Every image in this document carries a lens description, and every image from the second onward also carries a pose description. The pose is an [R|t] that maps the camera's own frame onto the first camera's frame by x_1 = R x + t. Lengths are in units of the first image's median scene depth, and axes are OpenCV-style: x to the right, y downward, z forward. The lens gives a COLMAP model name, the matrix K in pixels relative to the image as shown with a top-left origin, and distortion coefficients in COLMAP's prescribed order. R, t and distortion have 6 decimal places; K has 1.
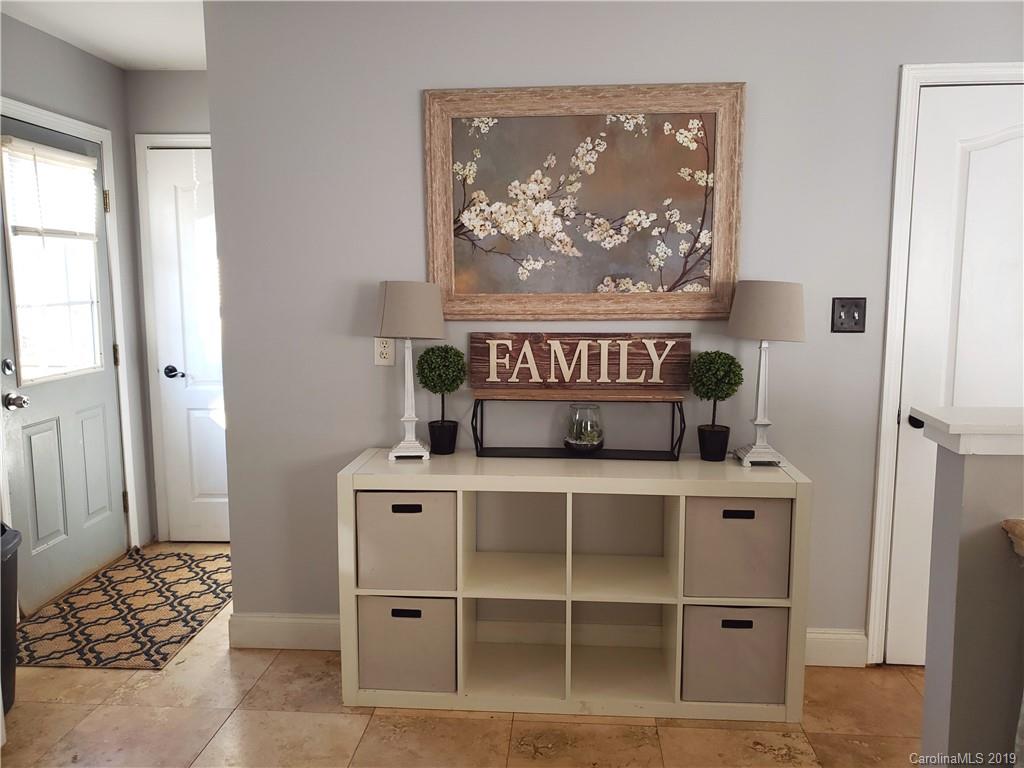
lens RADIAL K [[793.7, 0, 507.1], [0, 793.7, 383.2], [0, 0, 1]] dist [0.046730, -0.095562]
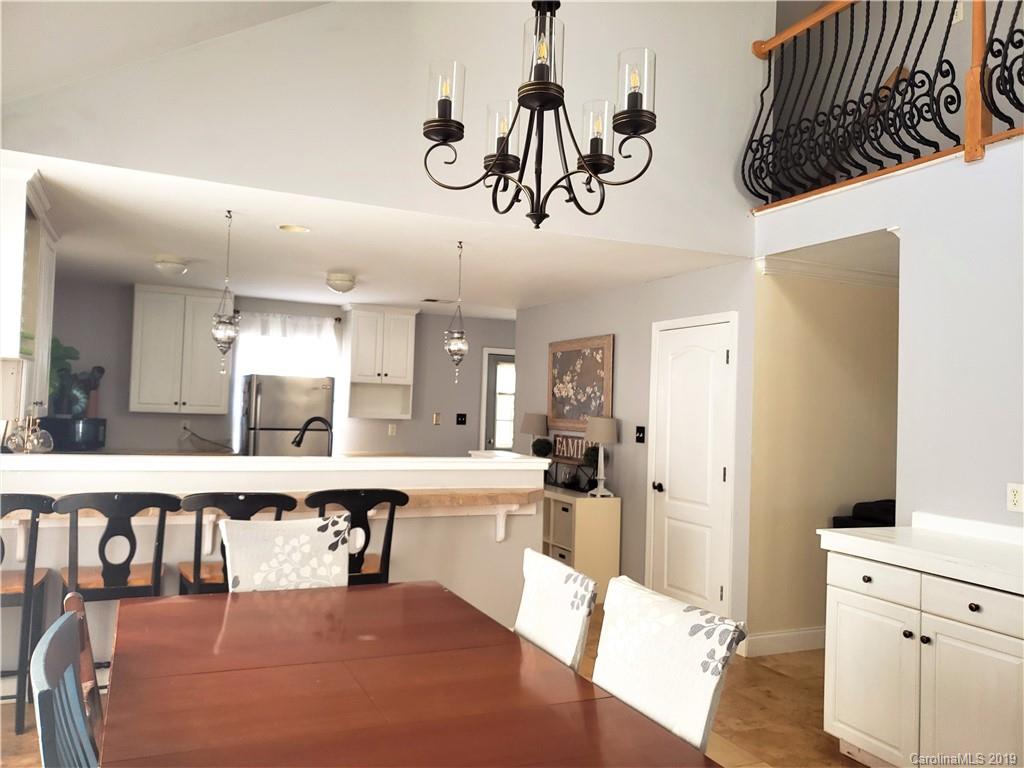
lens RADIAL K [[793.7, 0, 507.1], [0, 793.7, 383.2], [0, 0, 1]] dist [0.046730, -0.095562]
pose [[0.472141, -0.005427, -0.881506, 2.158482], [-0.158545, 0.983152, -0.090971, 0.030781], [0.867148, 0.182710, 0.463326, -0.332038]]
